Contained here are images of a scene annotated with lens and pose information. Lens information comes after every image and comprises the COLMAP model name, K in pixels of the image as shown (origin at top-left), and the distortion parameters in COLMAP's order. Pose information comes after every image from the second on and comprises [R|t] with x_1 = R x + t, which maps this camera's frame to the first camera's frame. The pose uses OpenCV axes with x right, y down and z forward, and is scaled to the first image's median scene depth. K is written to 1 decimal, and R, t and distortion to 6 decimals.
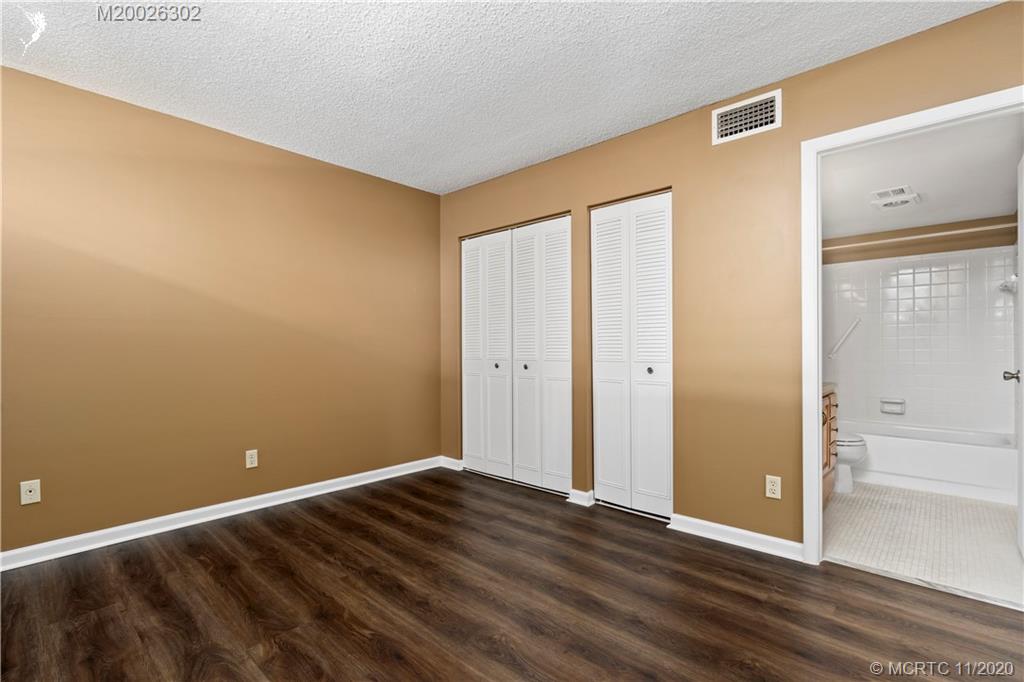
lens RADIAL K [[467.5, 0, 513.9], [0, 467.5, 338.2], [0, 0, 1]] dist [-0.008944, 0.004862]
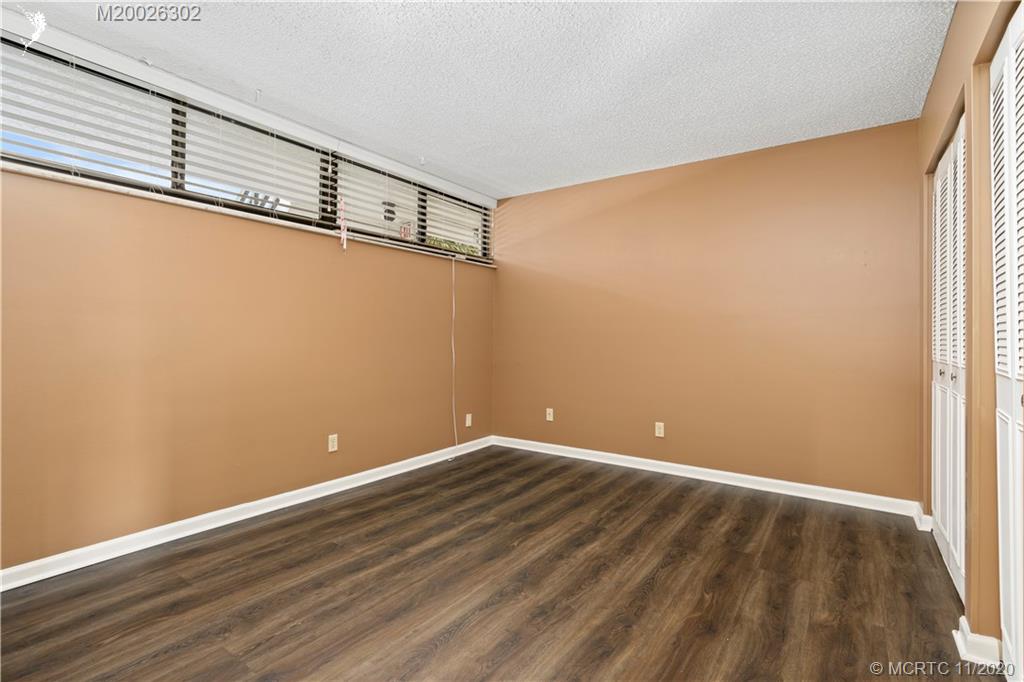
lens RADIAL K [[467.5, 0, 513.9], [0, 467.5, 338.2], [0, 0, 1]] dist [-0.008944, 0.004862]
pose [[0.144890, 0.011295, -0.989383, 0.786031], [0.008304, 0.999886, 0.012631, -0.001975], [0.989413, -0.010046, 0.144780, 0.591571]]
